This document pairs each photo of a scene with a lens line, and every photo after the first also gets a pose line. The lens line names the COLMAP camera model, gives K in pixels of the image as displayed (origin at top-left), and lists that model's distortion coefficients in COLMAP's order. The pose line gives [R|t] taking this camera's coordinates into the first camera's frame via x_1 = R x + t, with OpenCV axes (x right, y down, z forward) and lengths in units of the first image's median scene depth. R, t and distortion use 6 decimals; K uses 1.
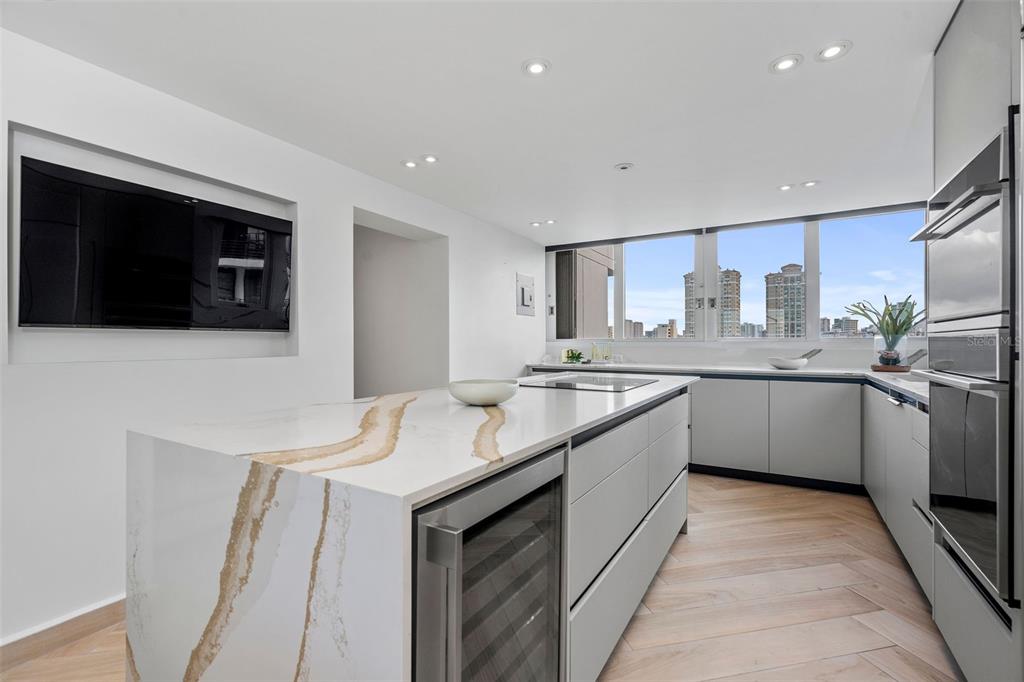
lens RADIAL K [[458.7, 0, 511.2], [0, 458.7, 340.9], [0, 0, 1]] dist [-0.007382, 0.001579]
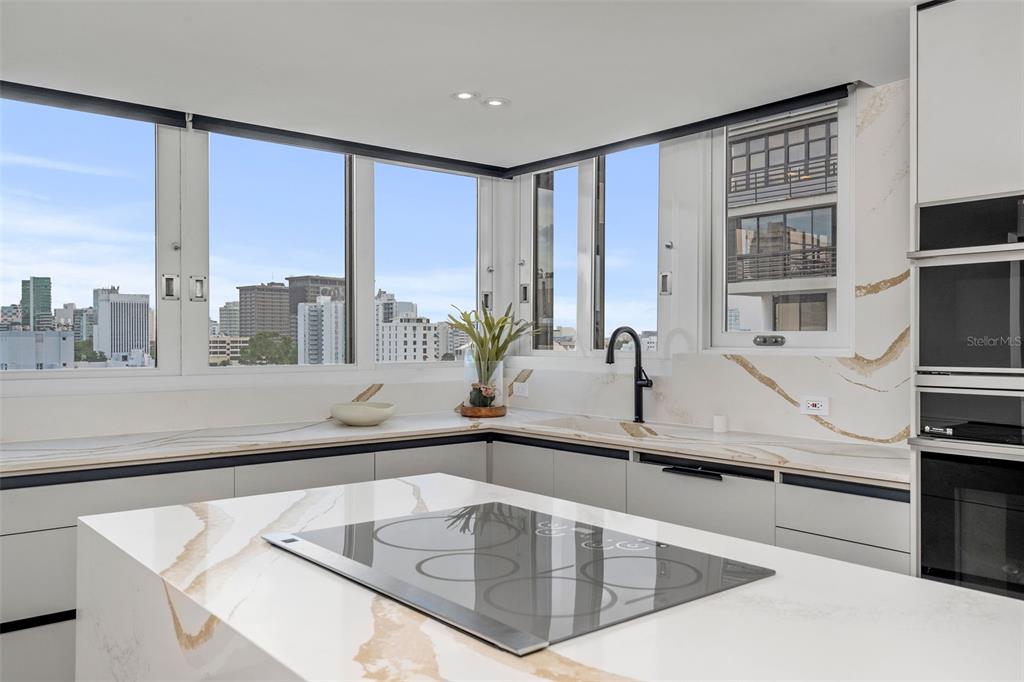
lens RADIAL K [[809.5, 0, 511.2], [0, 809.5, 340.6], [0, 0, 1]] dist [0.013278, -0.009163]
pose [[0.328083, -0.001710, 0.944647, -0.178717], [-0.003037, 0.999991, 0.002866, -0.030391], [-0.944644, -0.003809, 0.328075, 0.395403]]
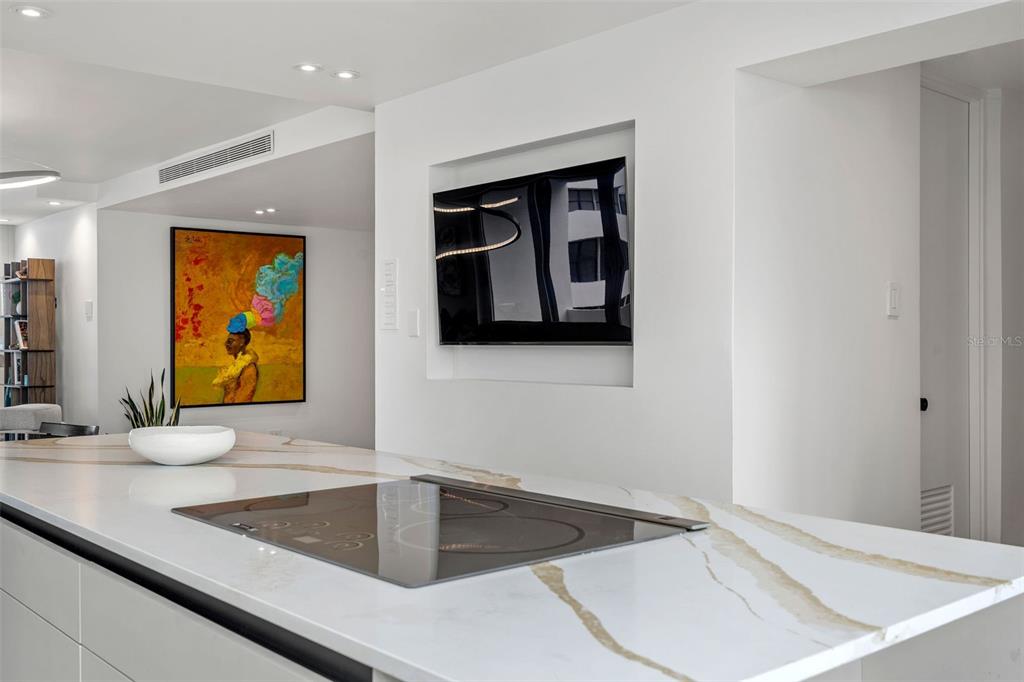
lens RADIAL K [[1011.9, 0, 512.0], [0, 1011.9, 342.1], [0, 0, 1]] dist [-0.004414, 0.000000]
pose [[-0.312340, 0.001706, -0.949969, 0.391756], [0.004279, 0.999991, 0.000389, -0.012835], [0.949961, -0.003944, -0.312345, 0.613445]]
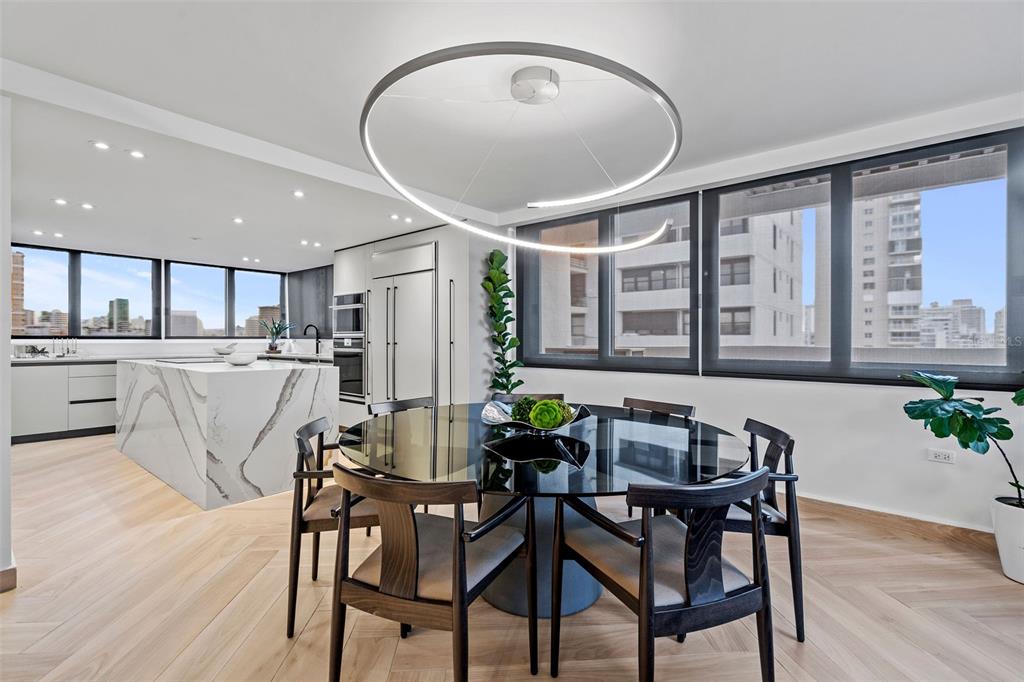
lens RADIAL K [[458.7, 0, 511.5], [0, 458.7, 338.6], [0, 0, 1]] dist [-0.007382, 0.001579]
pose [[0.152221, 0.001743, 0.988345, -0.709197], [-0.005735, 0.999983, -0.000880, -0.002053], [-0.988330, -0.005534, 0.152228, -0.252565]]
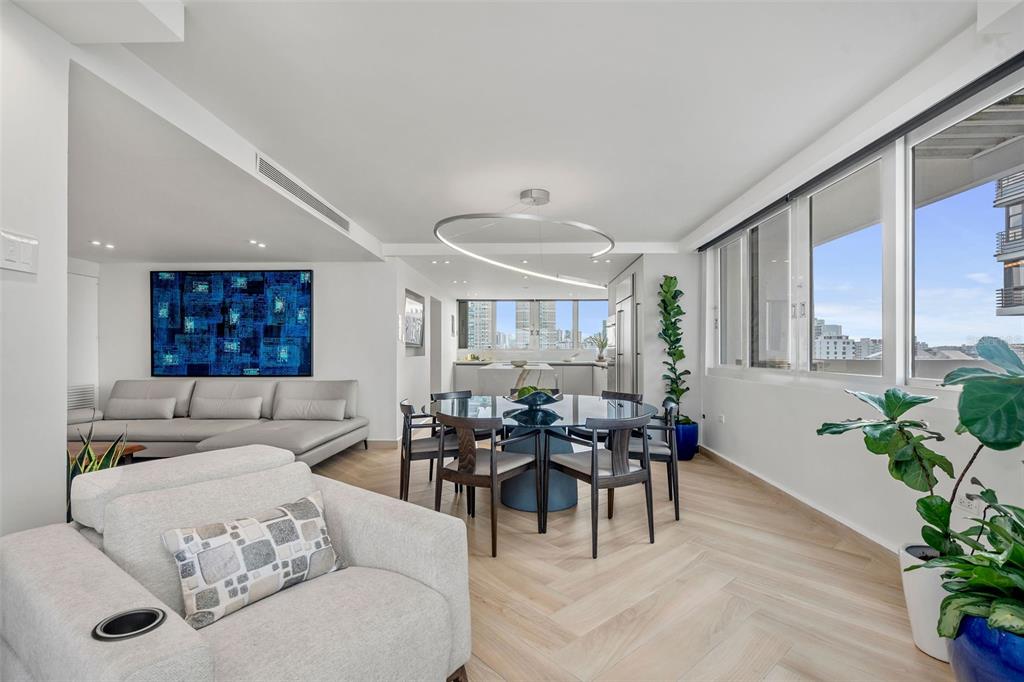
lens RADIAL K [[458.7, 0, 506.6], [0, 458.7, 347.7], [0, 0, 1]] dist [-0.007382, 0.001579]
pose [[0.882745, 0.004478, 0.469832, -0.640323], [-0.004362, 0.999990, -0.001335, -0.006191], [-0.469833, -0.000871, 0.882755, -0.775226]]
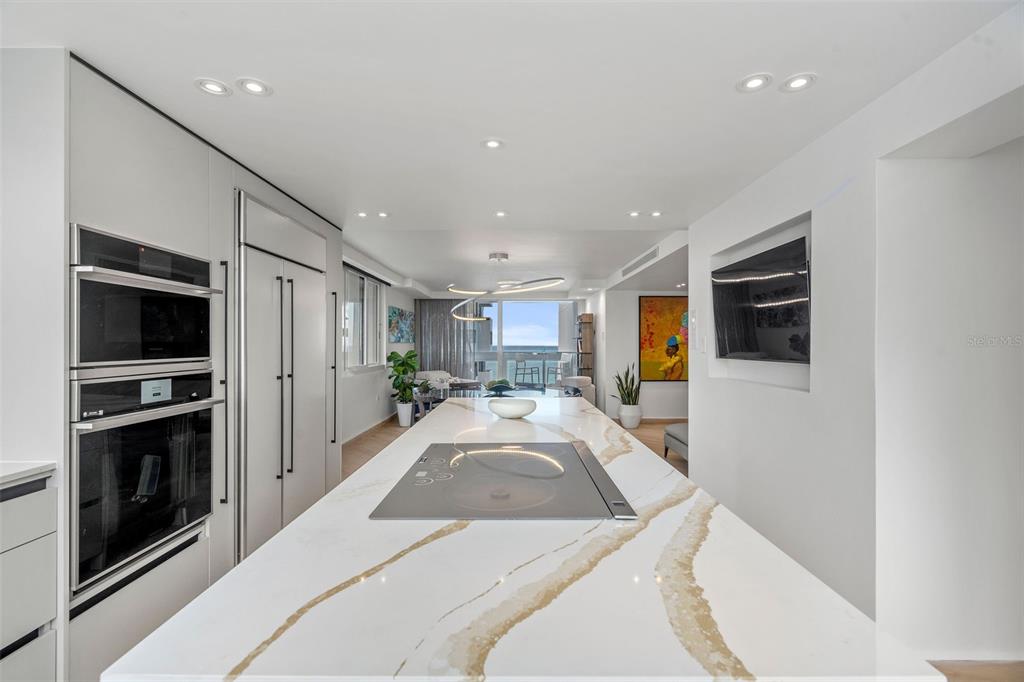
lens RADIAL K [[458.7, 0, 508.3], [0, 458.7, 343.3], [0, 0, 1]] dist [-0.007382, 0.001579]
pose [[-0.865948, -0.003295, -0.500123, 0.212428], [-0.000181, 0.999980, -0.006276, -0.026643], [0.500134, -0.005344, -0.865931, 0.715387]]
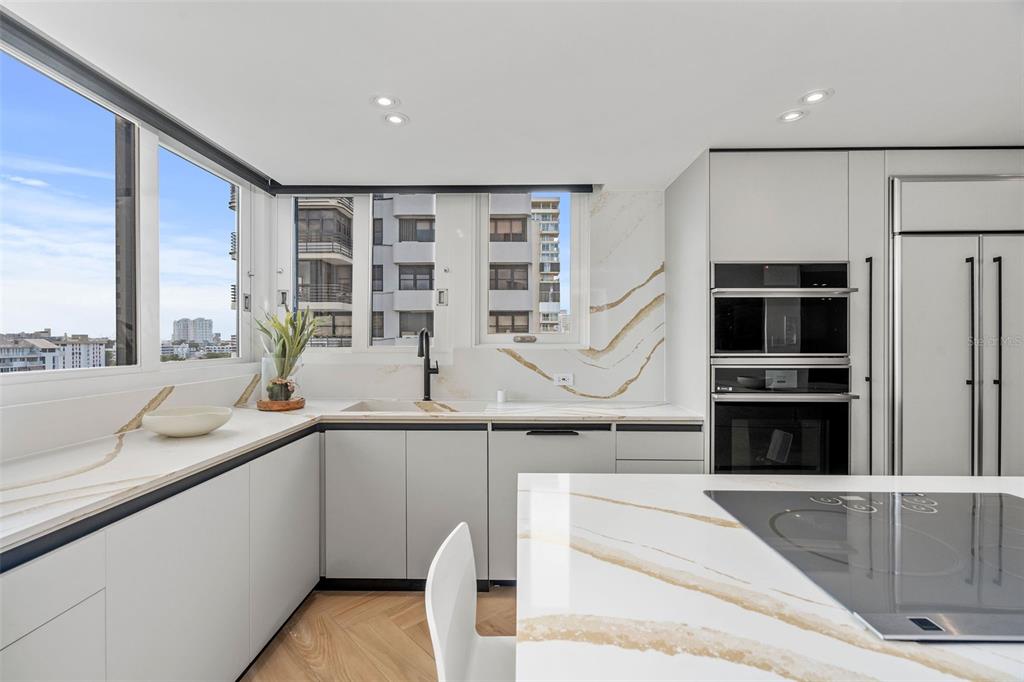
lens RADIAL K [[458.7, 0, 509.6], [0, 458.7, 341.4], [0, 0, 1]] dist [-0.007382, 0.001579]
pose [[-0.492733, -0.004449, 0.870169, 0.022122], [-0.004264, 0.999987, 0.002698, -0.027878], [-0.870170, -0.002381, -0.492746, 0.712108]]
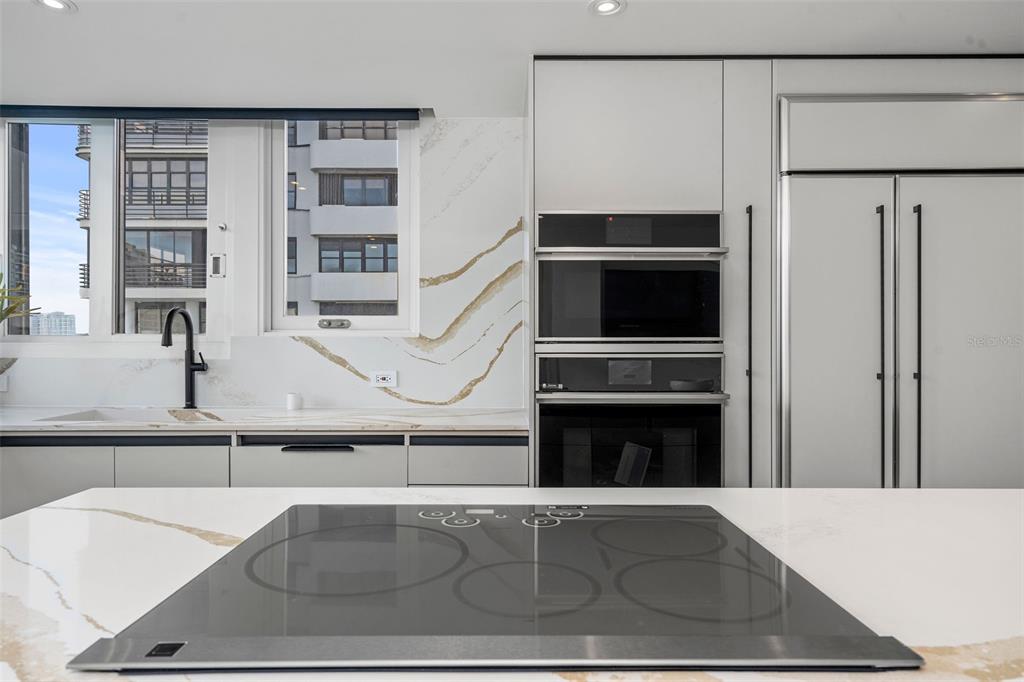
lens RADIAL K [[629.3, 0, 508.9], [0, 629.3, 345.3], [0, 0, 1]] dist [0.004817, 0.001839]
pose [[-0.515595, -0.004179, 0.856822, -0.056426], [-0.004720, 0.999987, 0.002036, -0.011638], [-0.856819, -0.002995, -0.515608, 0.571161]]
